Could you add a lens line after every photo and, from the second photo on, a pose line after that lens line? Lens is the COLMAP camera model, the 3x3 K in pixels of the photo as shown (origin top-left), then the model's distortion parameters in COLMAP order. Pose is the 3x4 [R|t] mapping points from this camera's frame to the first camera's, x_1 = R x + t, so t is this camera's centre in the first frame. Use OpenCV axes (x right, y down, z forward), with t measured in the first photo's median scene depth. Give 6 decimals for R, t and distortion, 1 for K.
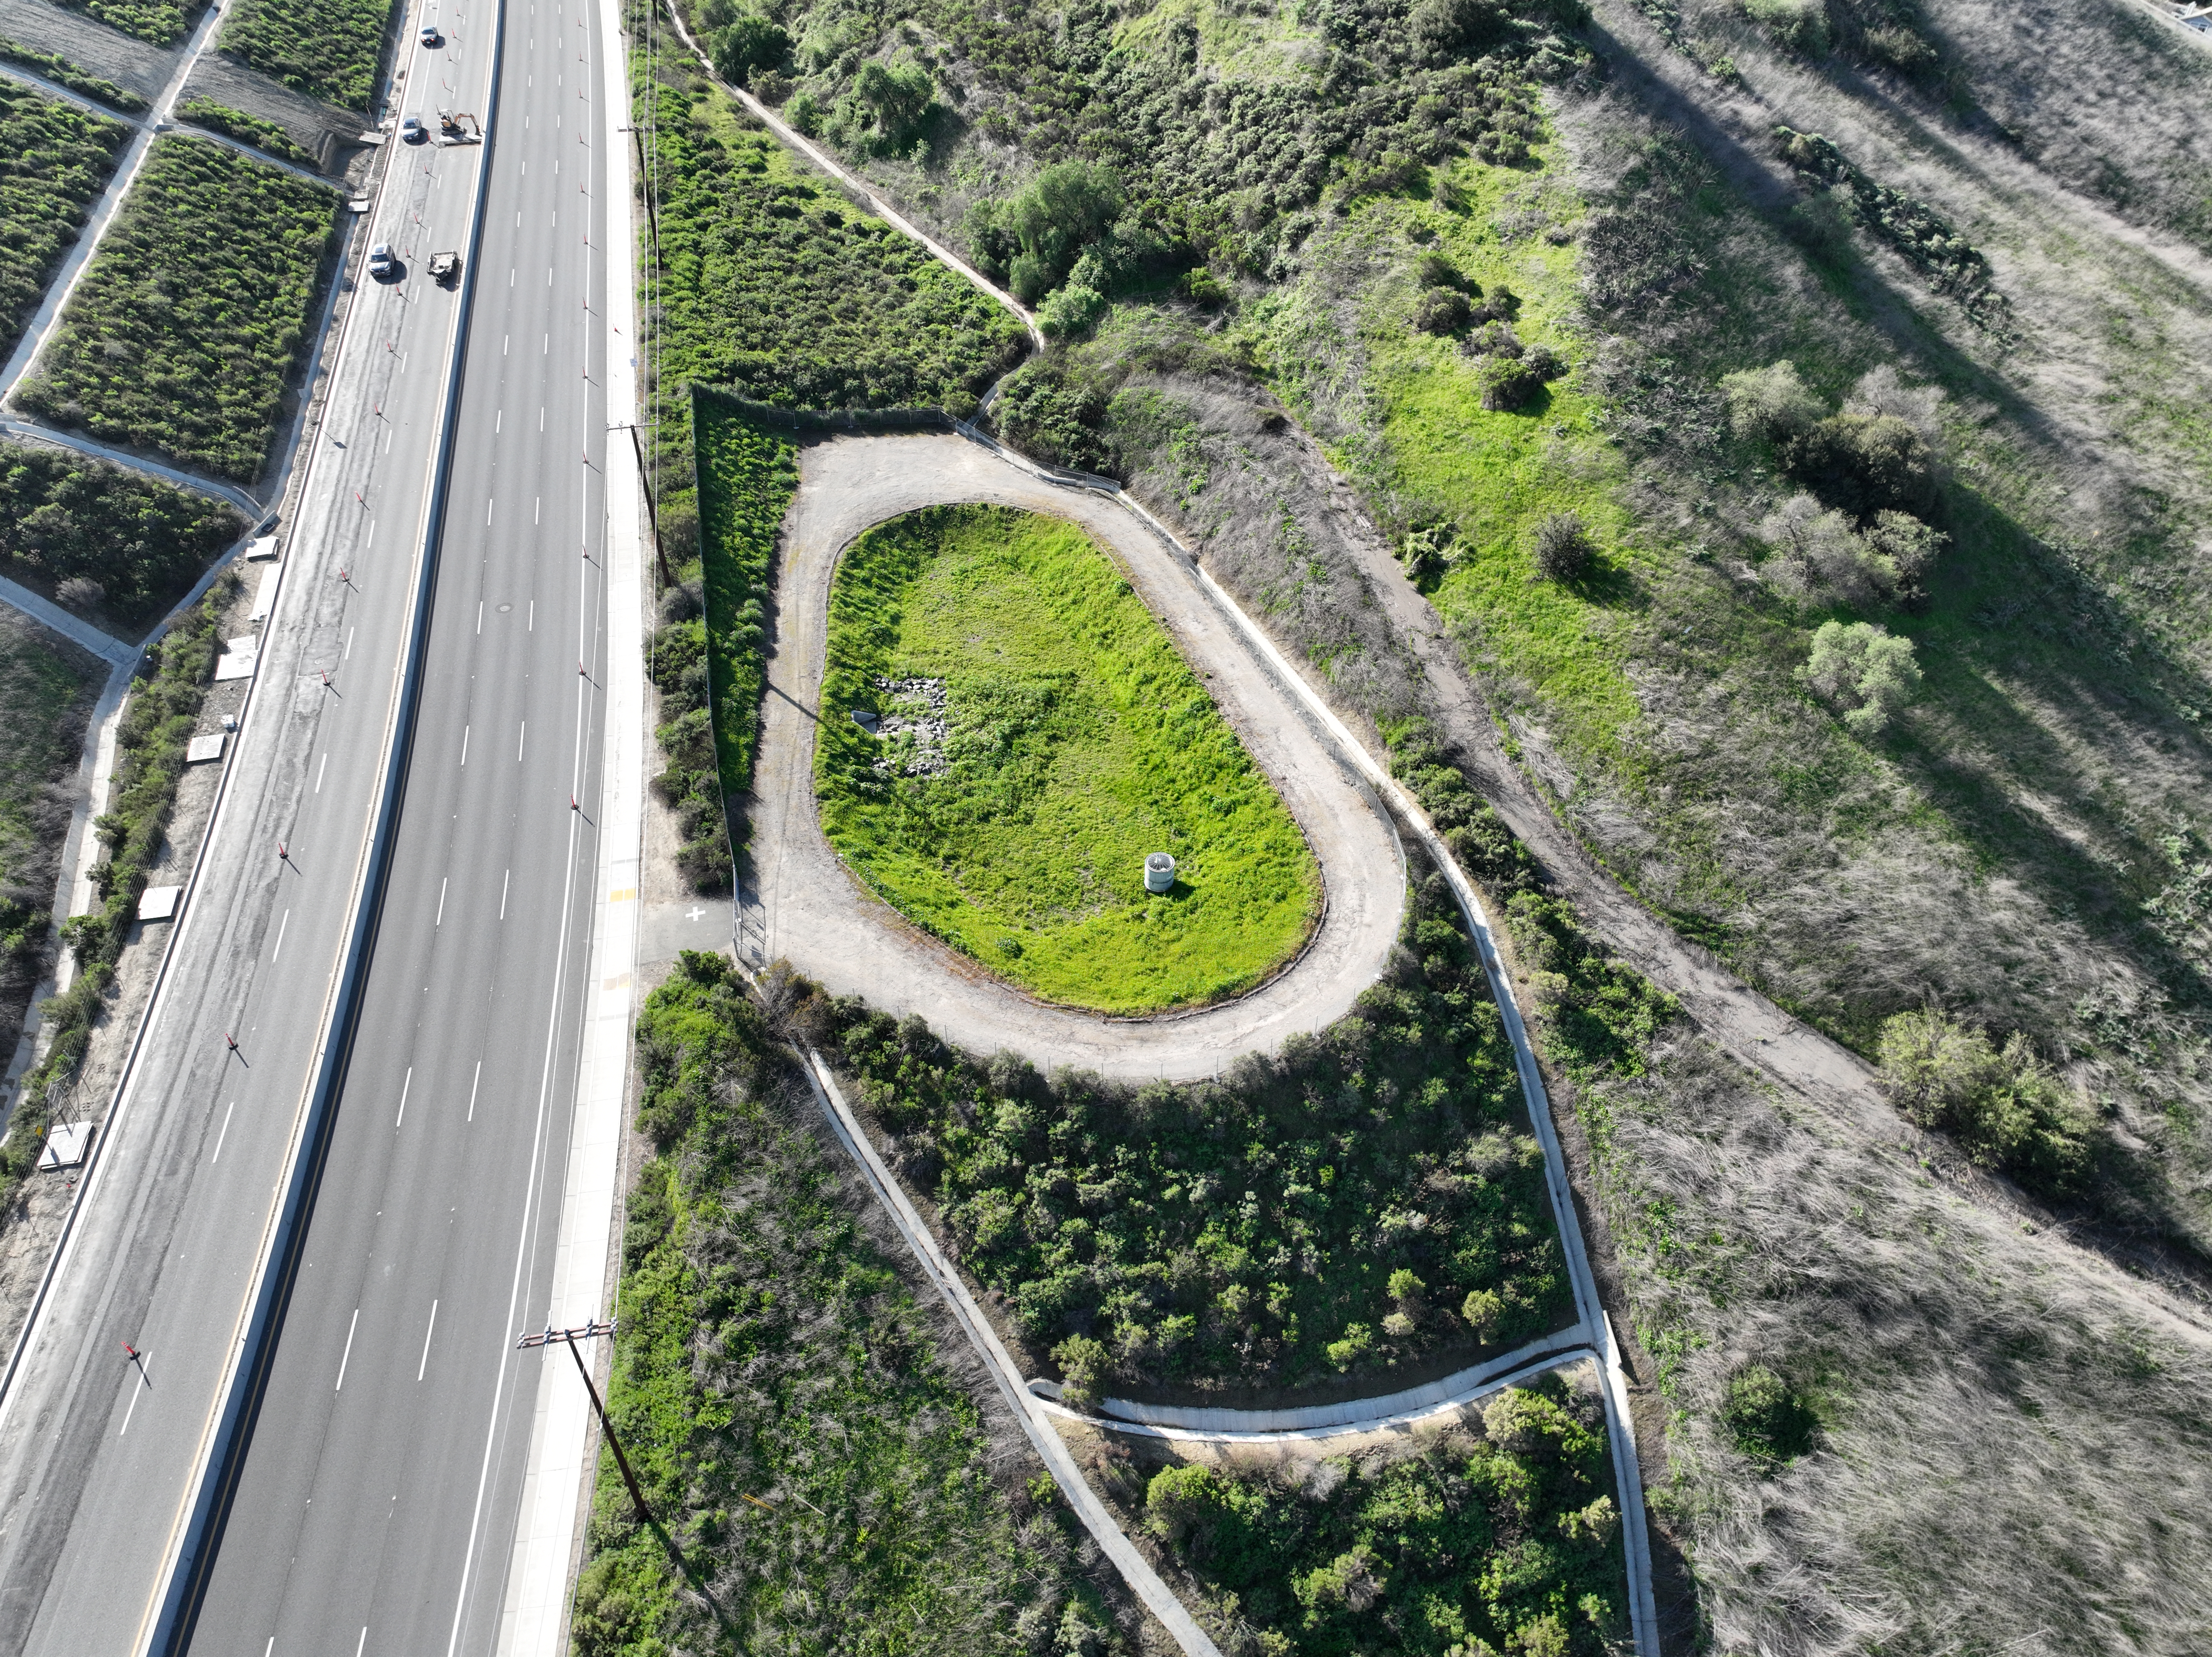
lens RADIAL K [[1549.7, 0, 1101.9], [0, 1549.7, 835.0], [0, 0, 1]] dist [-0.002914, 0.018490]
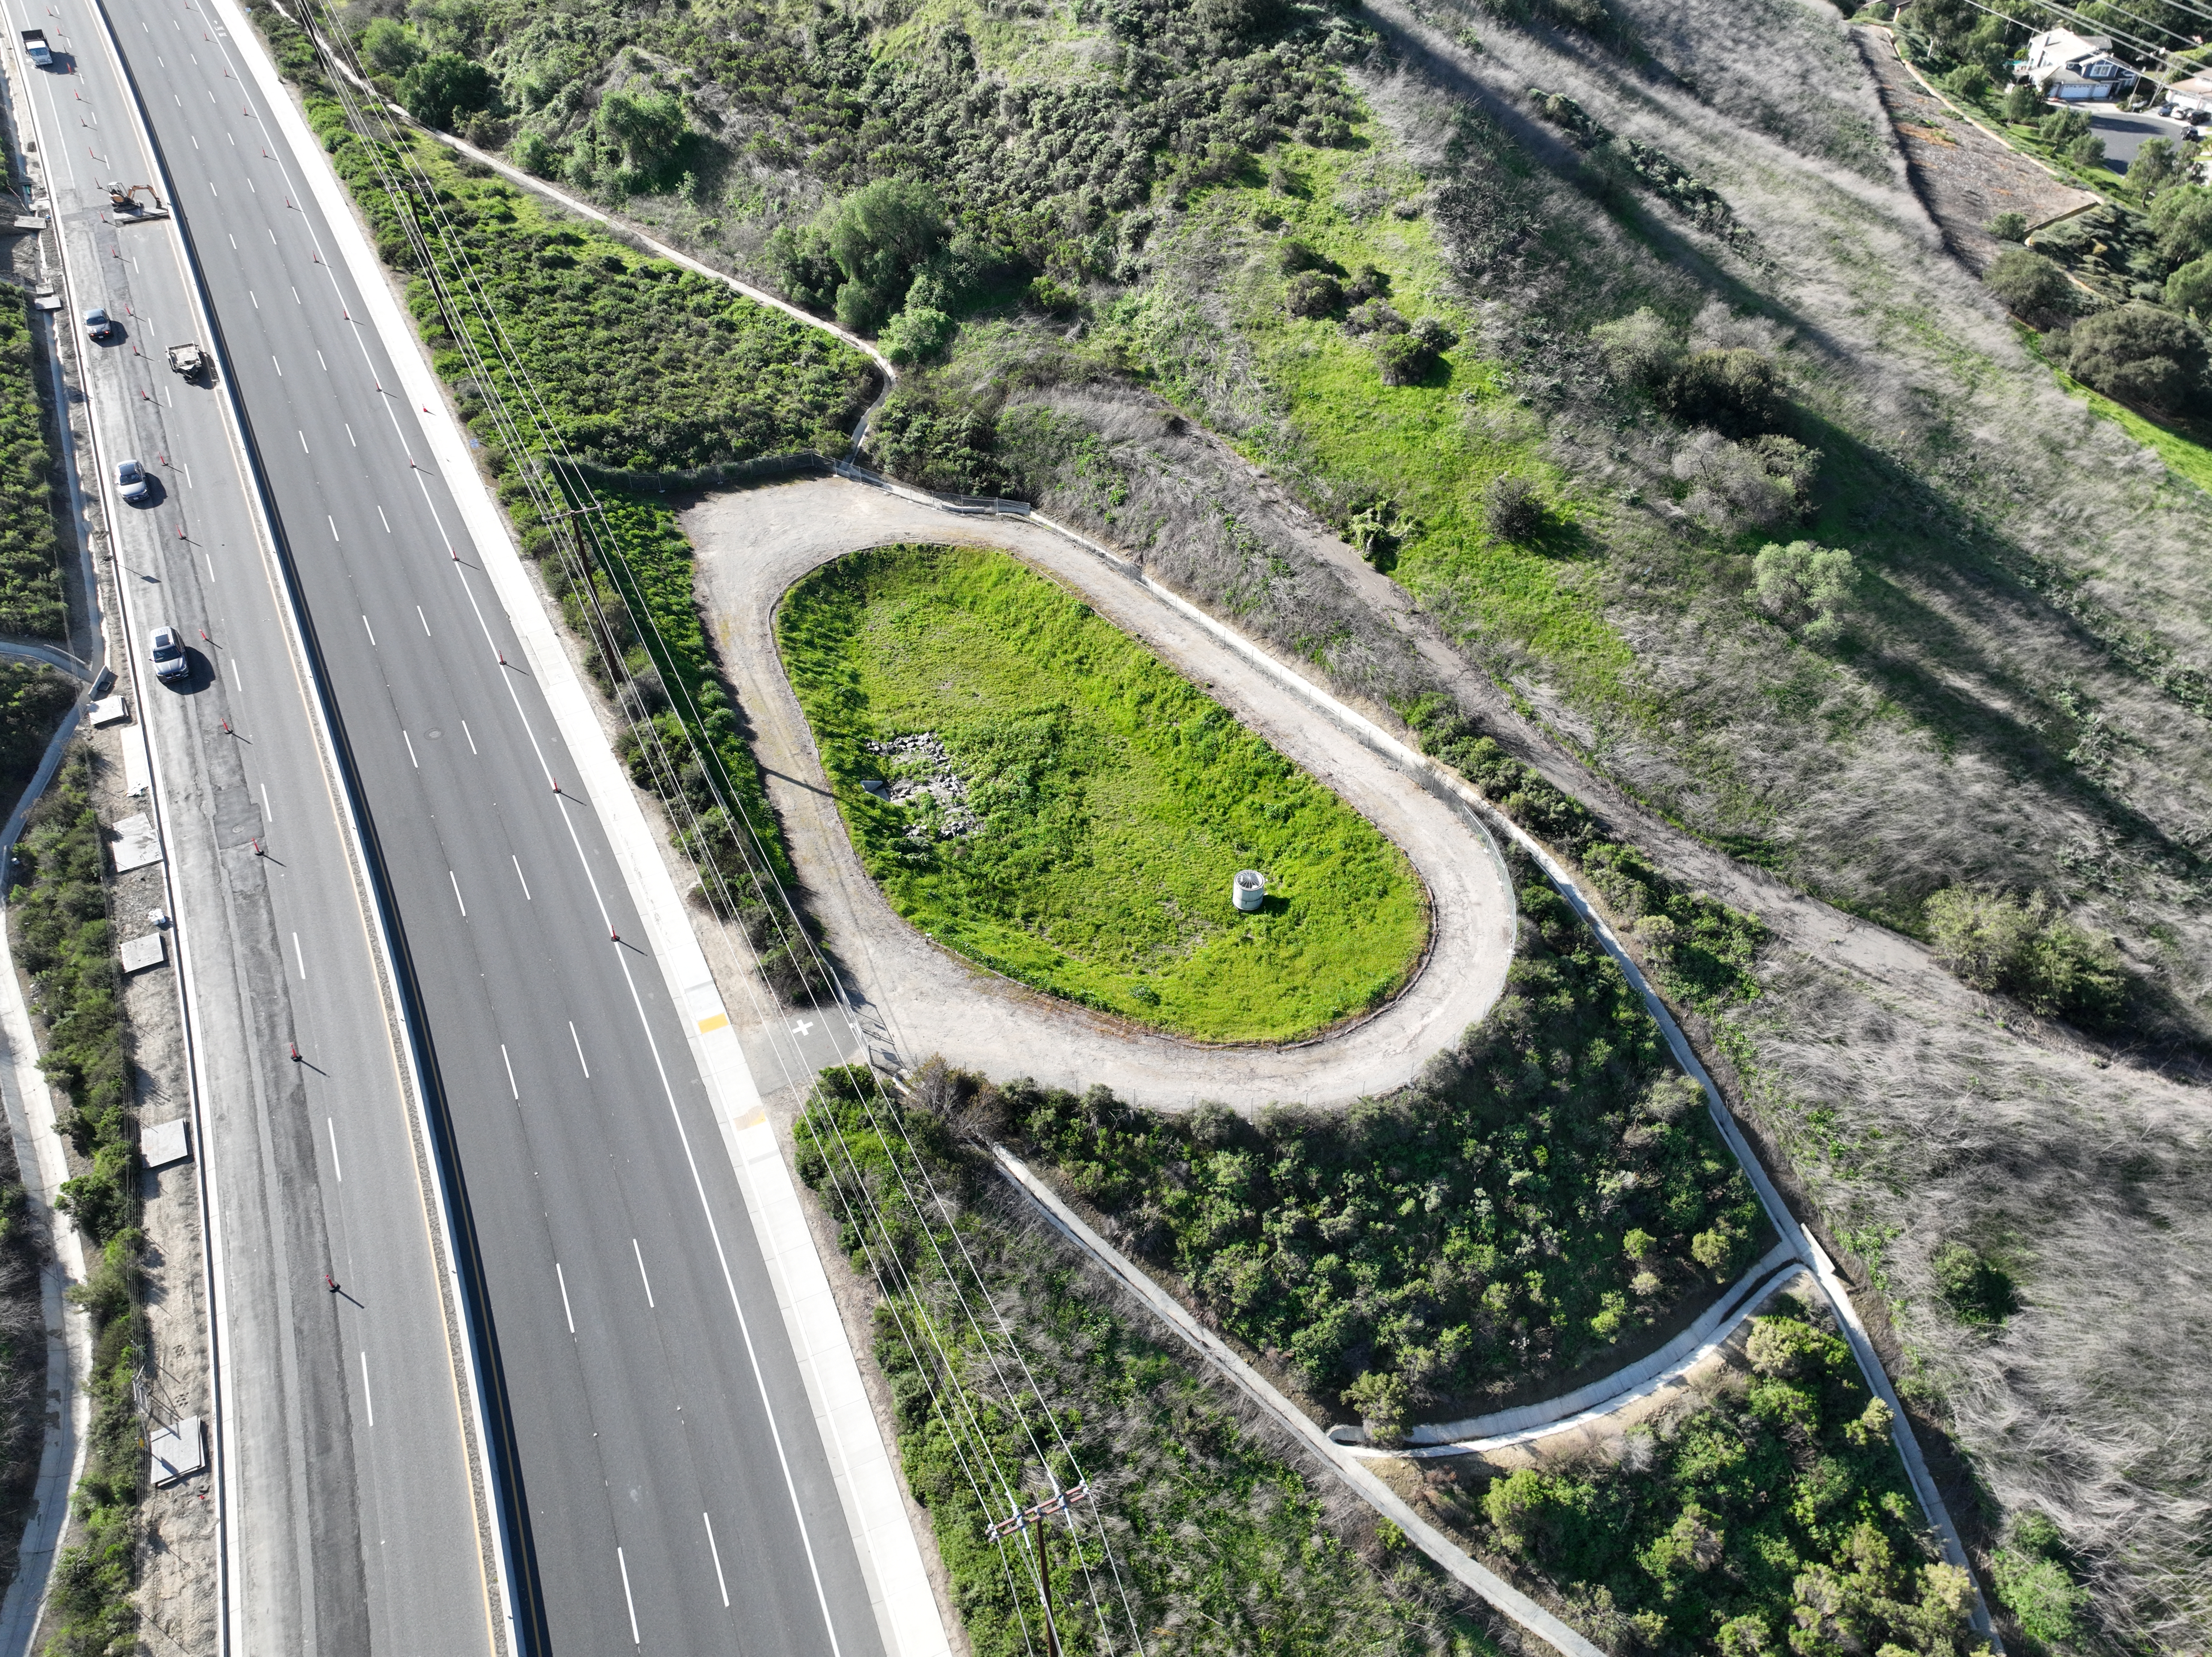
lens RADIAL K [[1549.7, 0, 1103.4], [0, 1549.7, 835.8], [0, 0, 1]] dist [-0.002914, 0.018490]
pose [[0.961840, -0.176647, 0.208948, -0.244526], [0.176273, 0.984127, 0.020564, -0.045297], [-0.209264, 0.017053, 0.977711, 0.056670]]
